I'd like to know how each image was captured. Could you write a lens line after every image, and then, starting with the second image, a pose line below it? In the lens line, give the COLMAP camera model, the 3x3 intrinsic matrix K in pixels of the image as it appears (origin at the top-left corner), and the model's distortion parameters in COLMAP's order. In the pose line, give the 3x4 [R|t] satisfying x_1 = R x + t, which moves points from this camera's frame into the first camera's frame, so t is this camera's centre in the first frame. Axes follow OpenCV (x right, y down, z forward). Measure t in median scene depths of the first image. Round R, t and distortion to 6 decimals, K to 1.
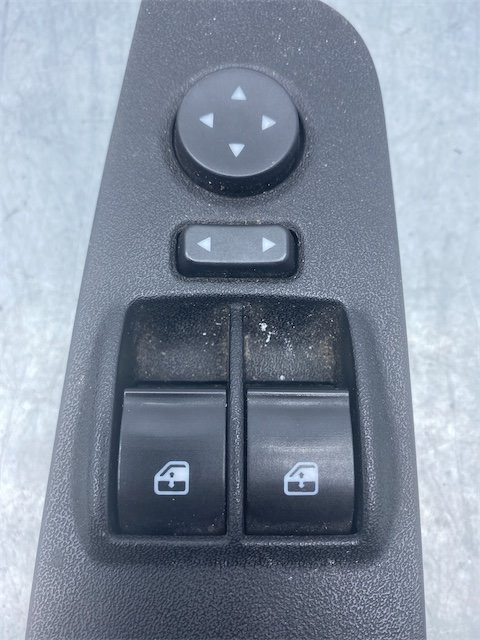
lens RADIAL K [[575.7, 0, 239.0], [0, 575.7, 320.8], [0, 0, 1]] dist [-0.041103, 0.026956]
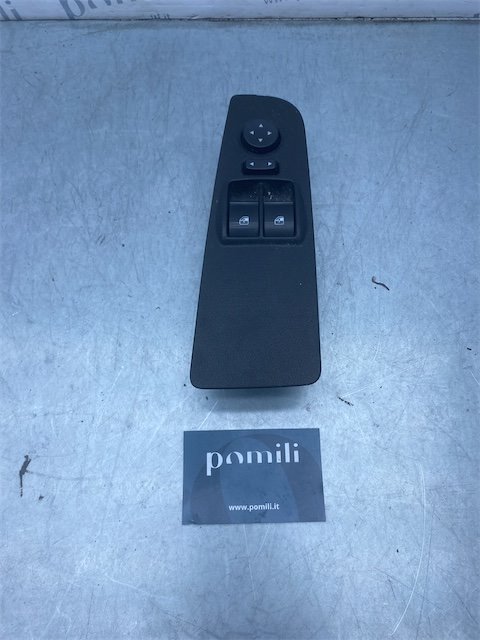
lens RADIAL K [[575.7, 0, 238.2], [0, 575.7, 323.4], [0, 0, 1]] dist [-0.041103, 0.026956]
pose [[0.999565, -0.009496, -0.027916, -0.036287], [0.004898, 0.987041, -0.160393, 0.930281], [0.029077, 0.160187, 0.986658, -1.549908]]
